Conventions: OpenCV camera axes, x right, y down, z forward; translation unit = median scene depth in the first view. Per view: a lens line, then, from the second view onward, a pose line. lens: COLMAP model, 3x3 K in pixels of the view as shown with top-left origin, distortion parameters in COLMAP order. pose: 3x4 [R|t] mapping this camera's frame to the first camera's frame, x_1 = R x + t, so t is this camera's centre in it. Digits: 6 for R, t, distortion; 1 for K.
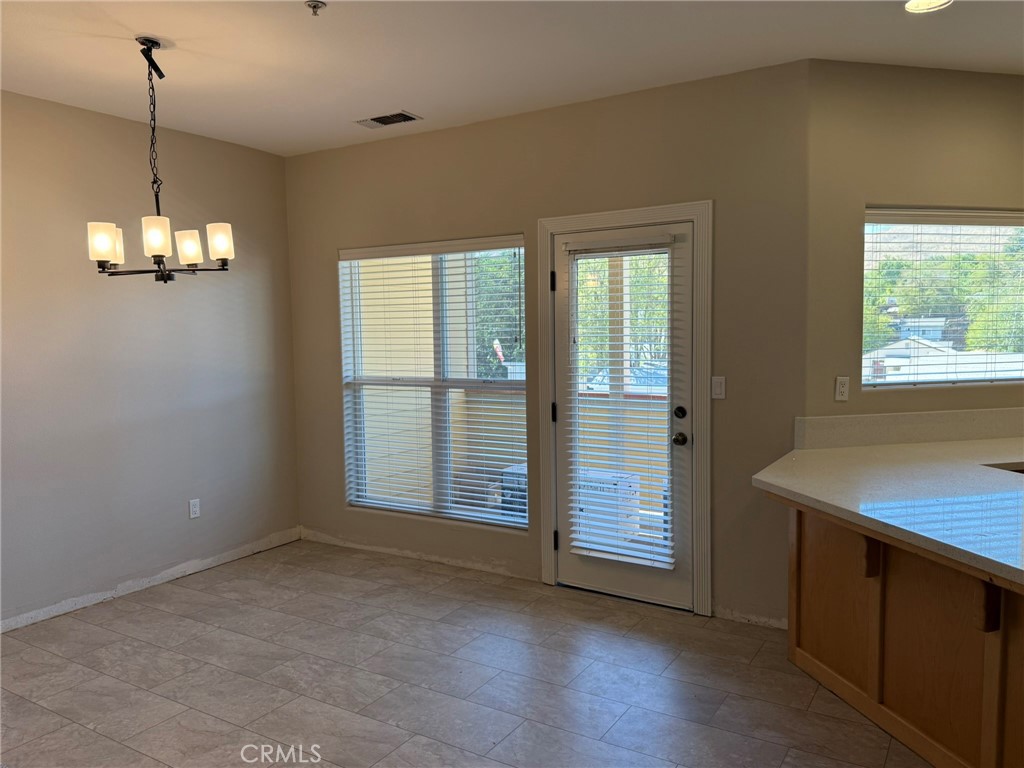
lens RADIAL K [[752.8, 0, 513.9], [0, 752.8, 386.3], [0, 0, 1]] dist [0.137055, -0.235697]
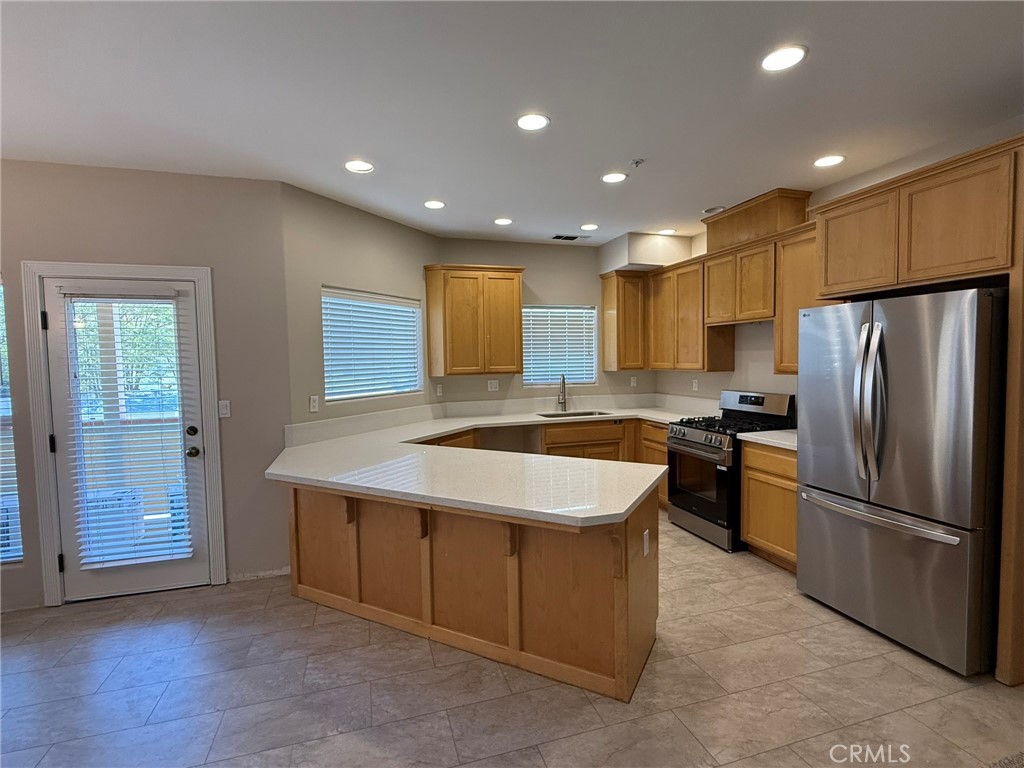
lens RADIAL K [[491.3, 0, 511.3], [0, 491.3, 385.5], [0, 0, 1]] dist [0.000054, -0.000187]
pose [[0.659004, -0.037741, 0.751192, -0.041104], [0.063214, 0.997986, -0.005317, -0.003034], [-0.749479, 0.050990, 0.660062, 0.058729]]
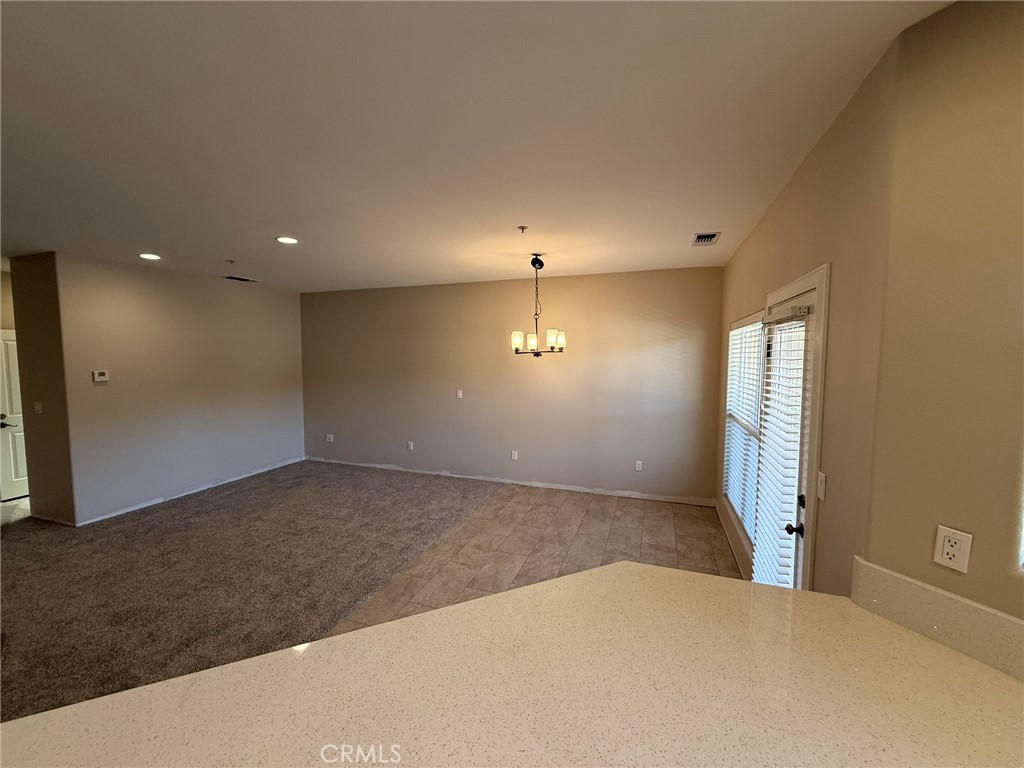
lens RADIAL K [[410.0, 0, 509.4], [0, 410.0, 382.8], [0, 0, 1]] dist [-0.002628, 0.000120]
pose [[0.203818, 0.081788, -0.975586, 0.609256], [-0.078100, 0.994687, 0.067073, -0.110526], [0.975889, 0.062523, 0.209123, 0.547620]]
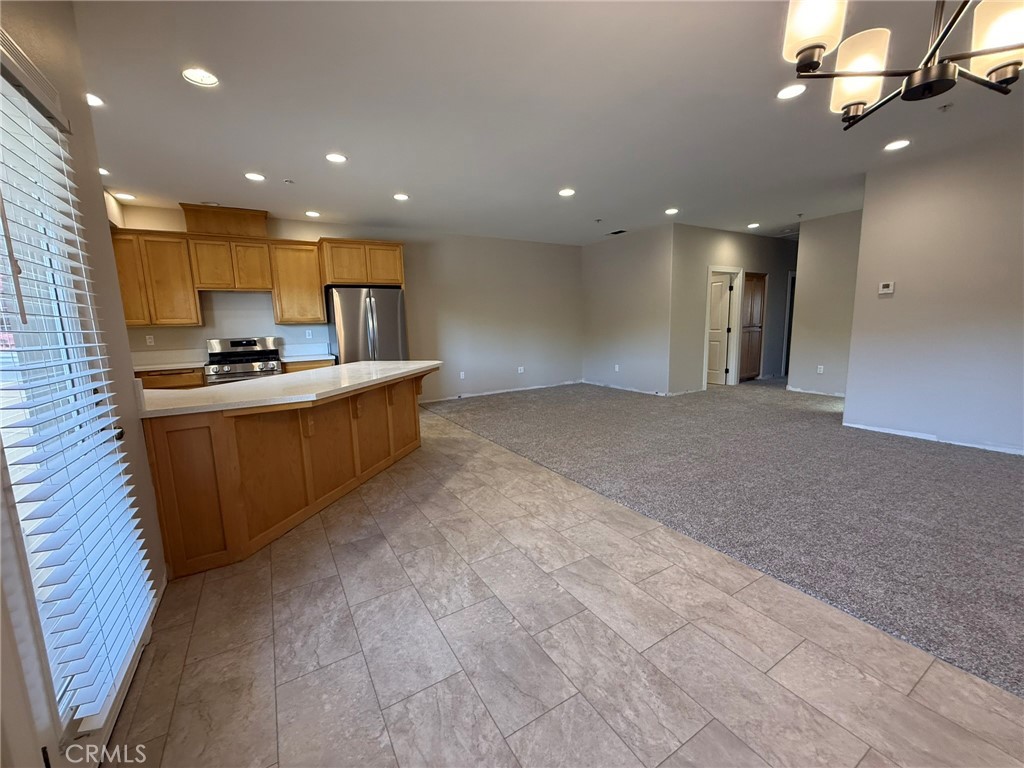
lens RADIAL K [[410.0, 0, 509.4], [0, 410.0, 382.8], [0, 0, 1]] dist [-0.002628, 0.000120]
pose [[-0.886636, -0.027773, 0.461634, -0.284164], [0.076167, 0.975795, 0.204996, -0.025642], [-0.456154, 0.216918, -0.863059, 1.141674]]
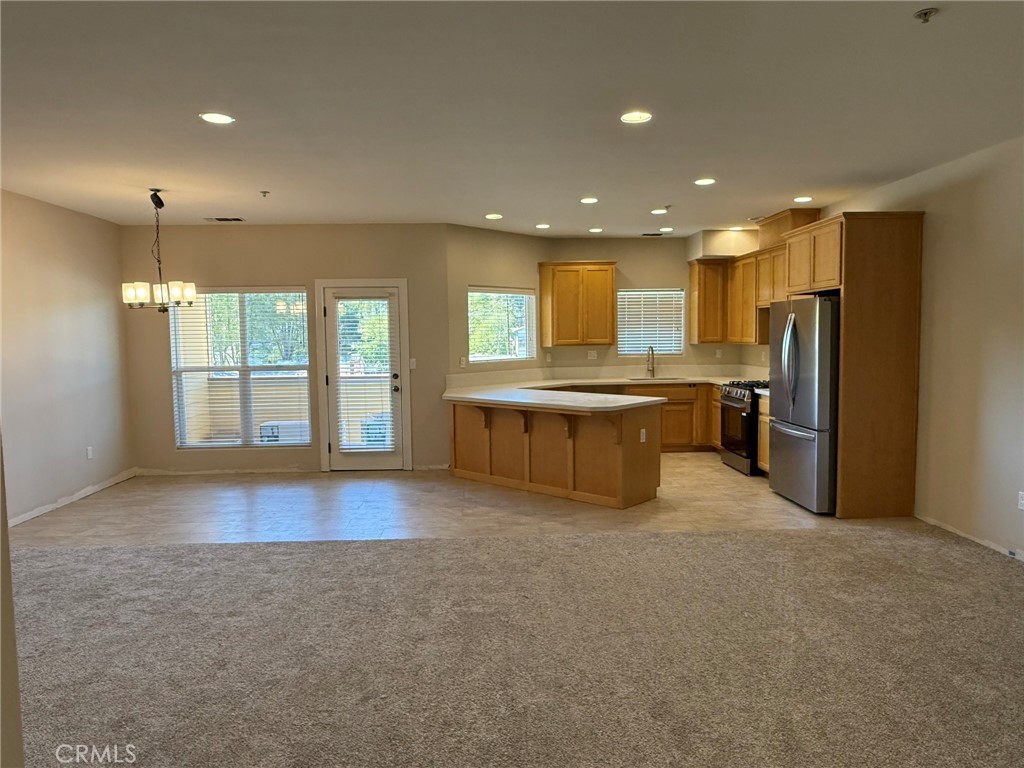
lens RADIAL K [[679.6, 0, 512.0], [0, 679.6, 384.0], [0, 0, 1]] dist [0.000786, -0.000221]
pose [[0.827513, -0.038368, 0.560133, -0.571897], [0.043188, 0.999056, 0.004630, 0.061010], [-0.559782, 0.020360, 0.828389, -0.748965]]
